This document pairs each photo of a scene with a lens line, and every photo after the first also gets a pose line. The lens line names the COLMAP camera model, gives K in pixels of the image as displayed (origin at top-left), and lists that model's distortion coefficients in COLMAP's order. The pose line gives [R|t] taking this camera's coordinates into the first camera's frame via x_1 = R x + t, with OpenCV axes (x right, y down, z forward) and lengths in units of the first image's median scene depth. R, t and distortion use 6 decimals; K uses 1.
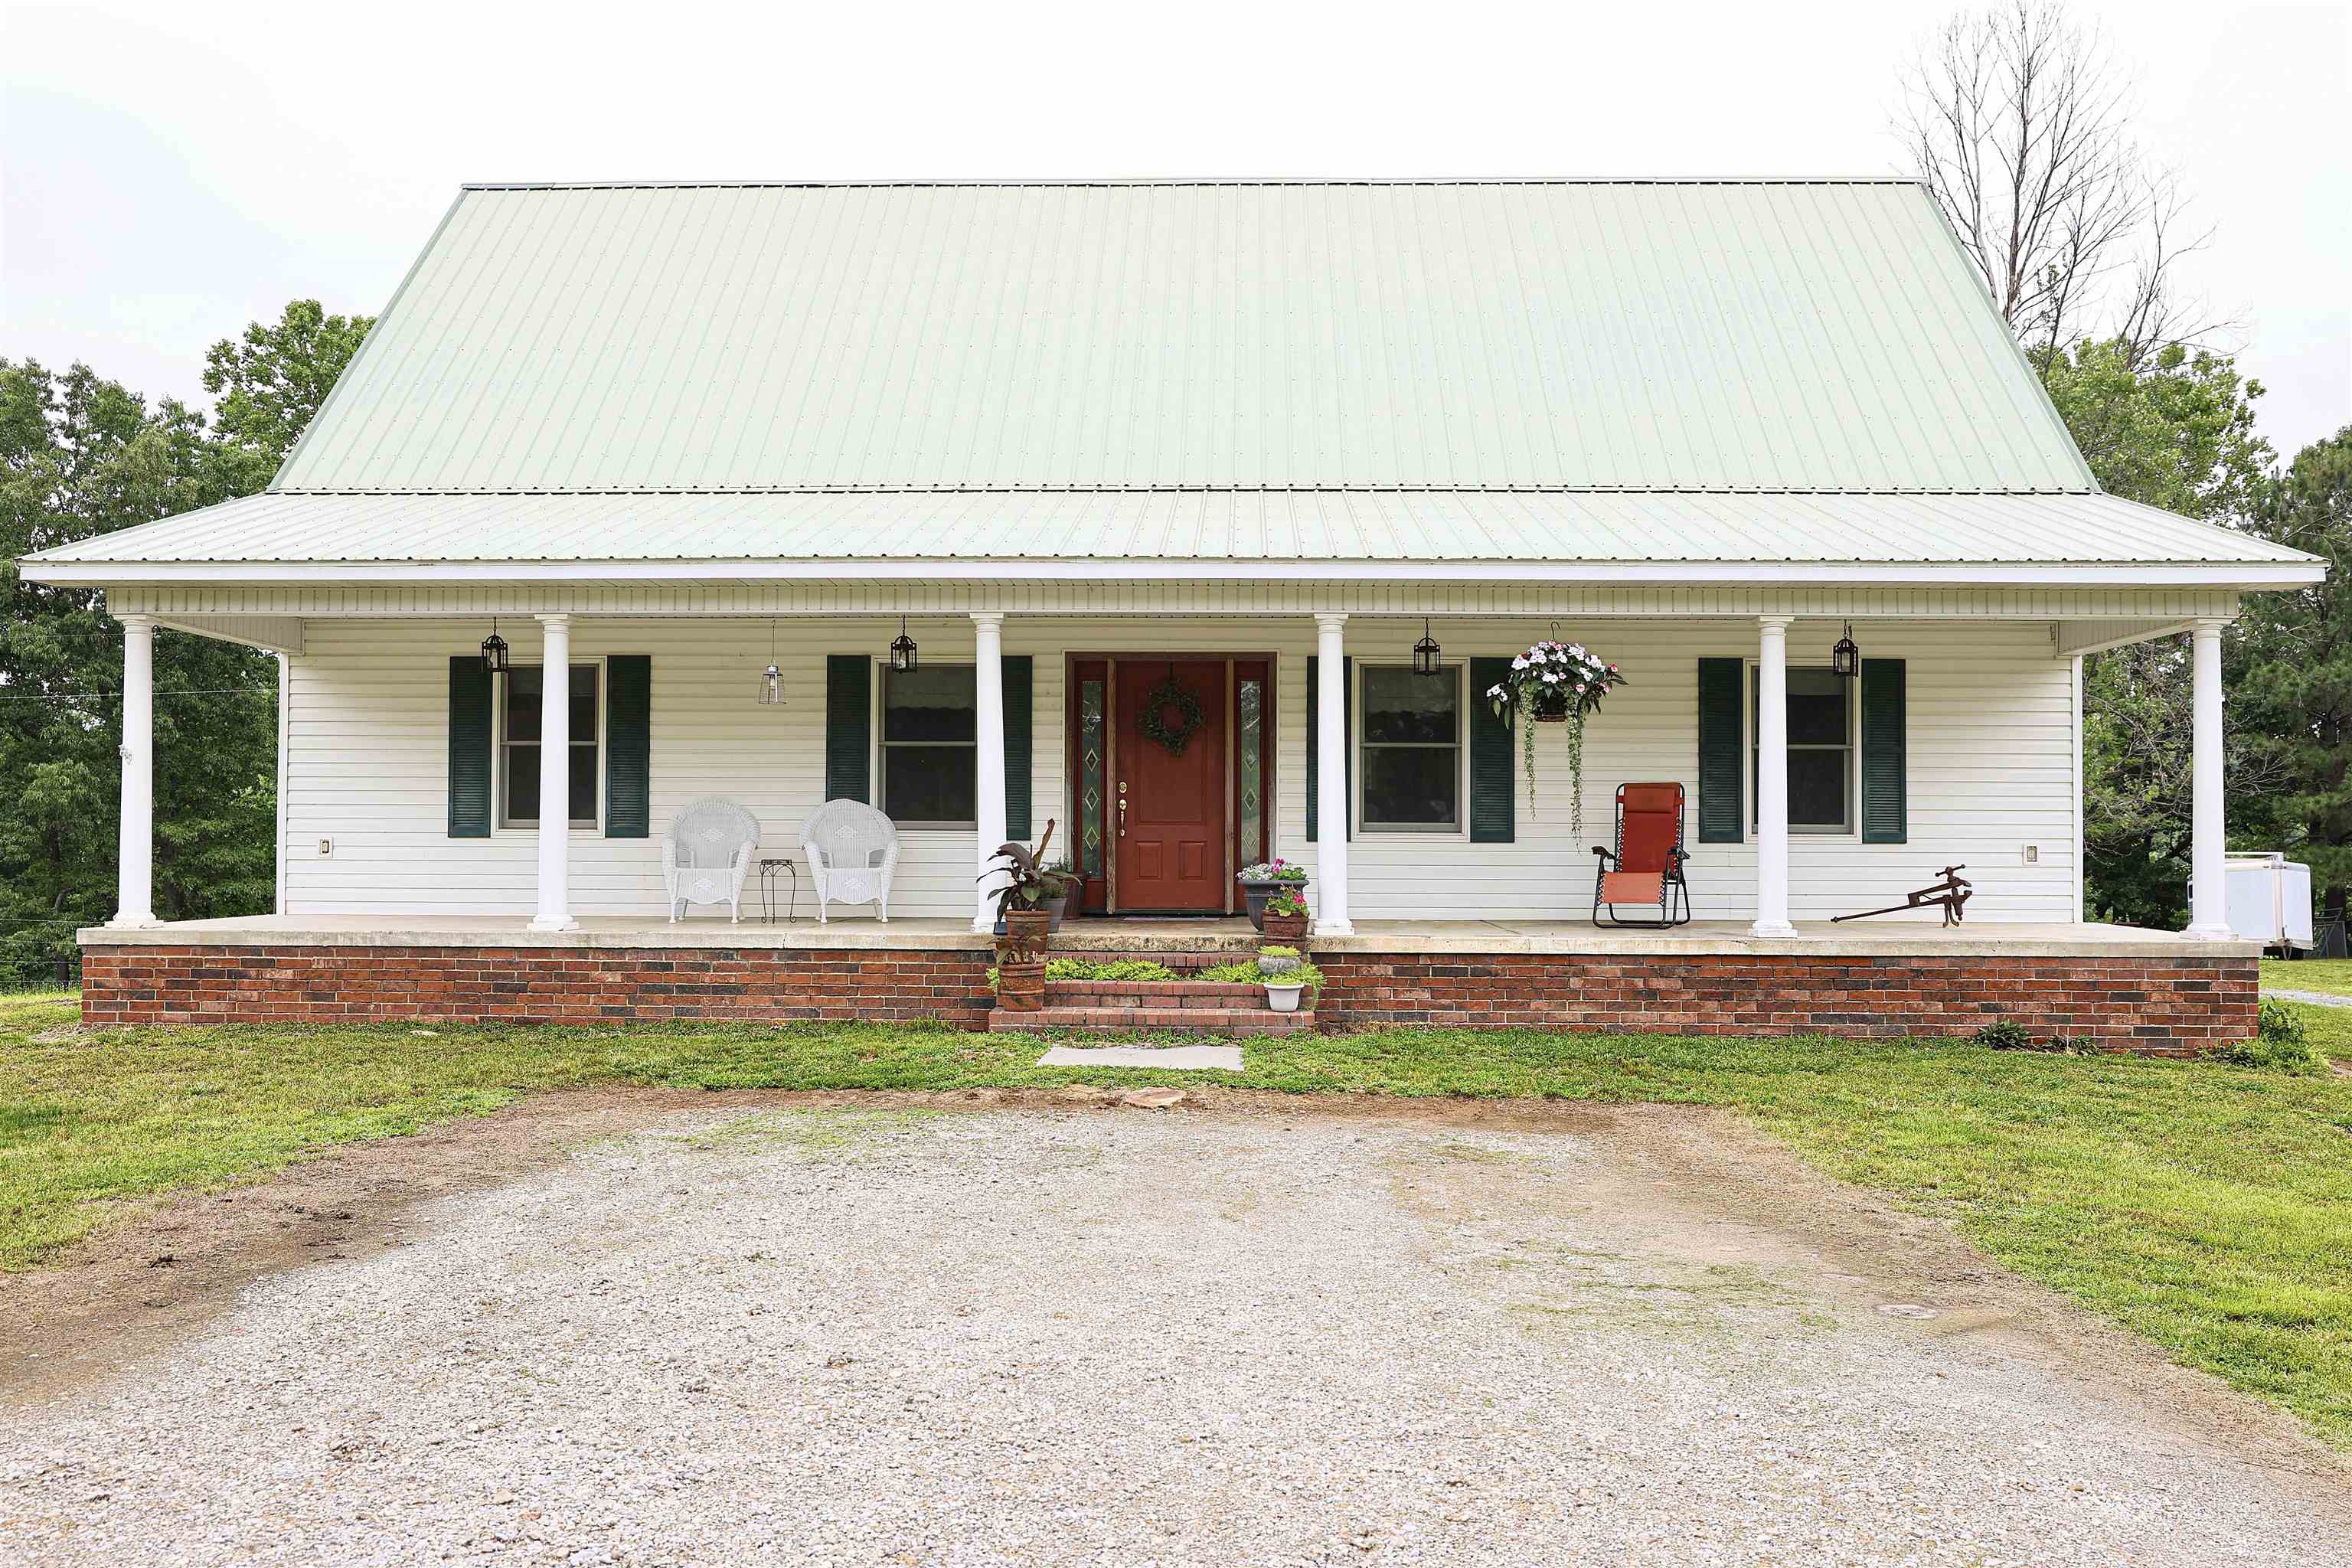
lens RADIAL K [[1158.9, 0, 1177.8], [0, 1158.9, 858.4], [0, 0, 1]] dist [-0.005768, 0.000312]
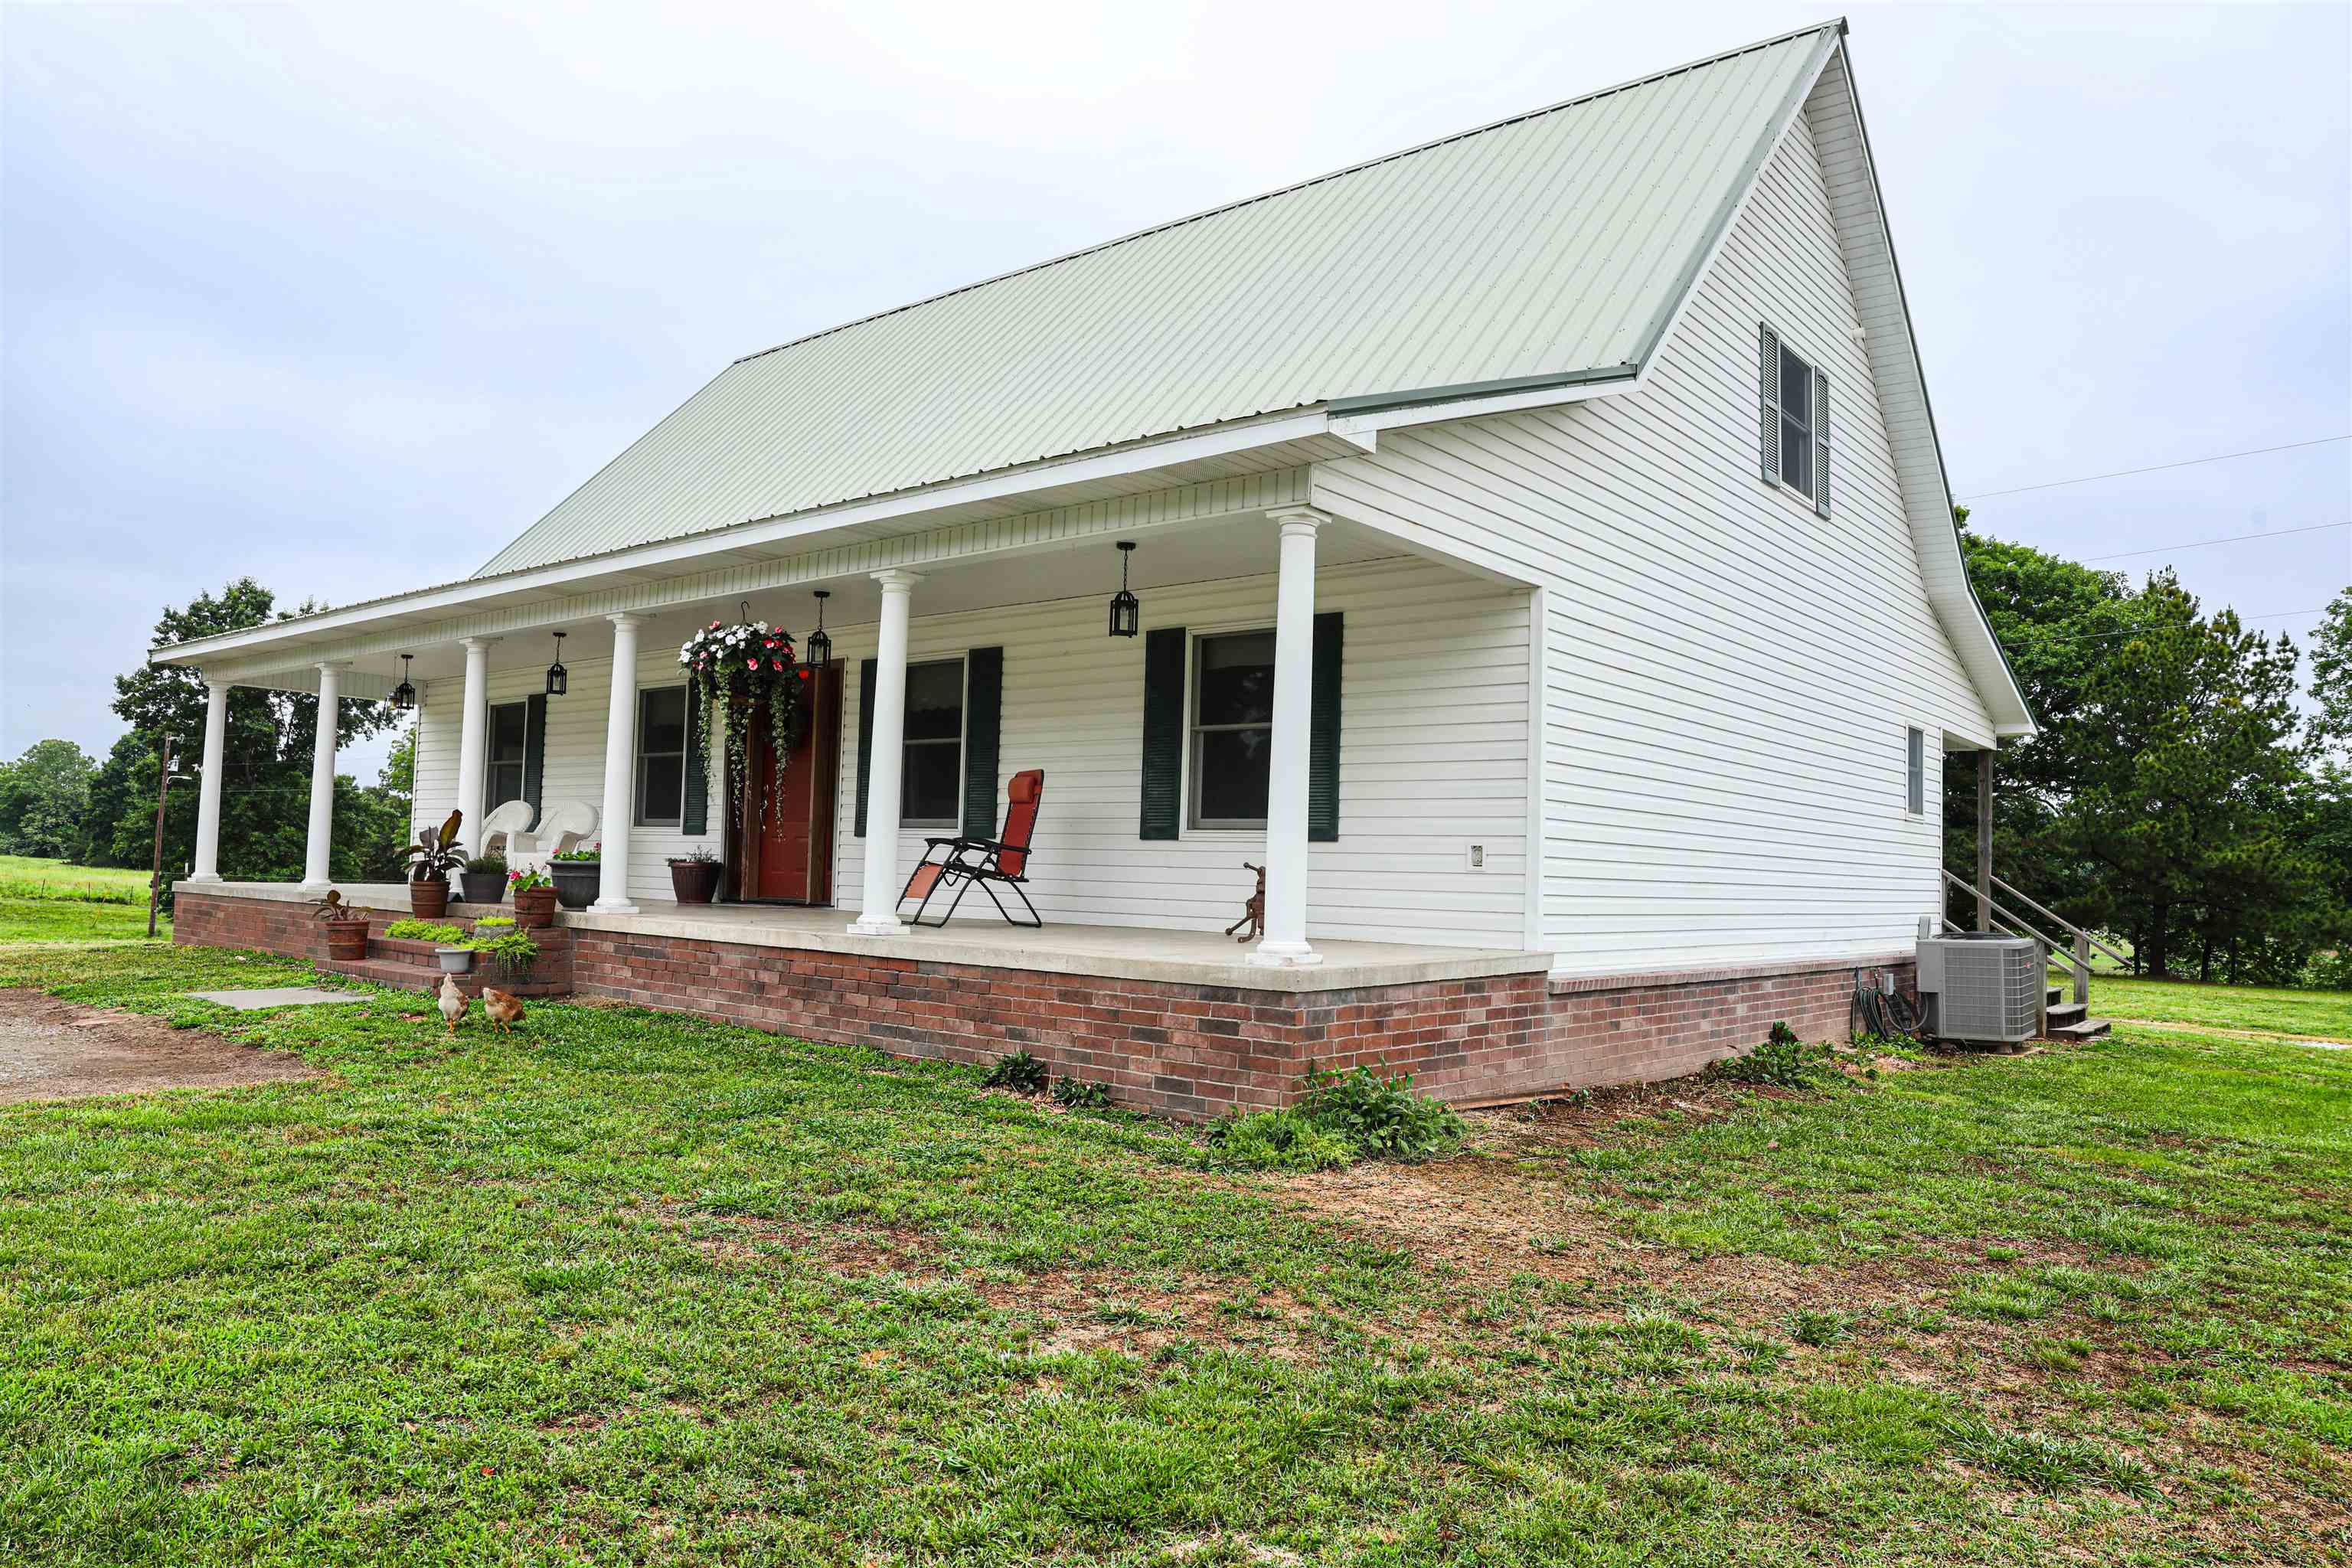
lens RADIAL K [[1573.6, 0, 1176.5], [0, 1573.6, 781.7], [0, 0, 1]] dist [-0.046725, 0.001962]
pose [[0.777080, -0.017315, -0.629163, 1.468045], [-0.019770, 0.998457, -0.051896, 0.010487], [0.629091, 0.052766, 0.775539, 0.224931]]
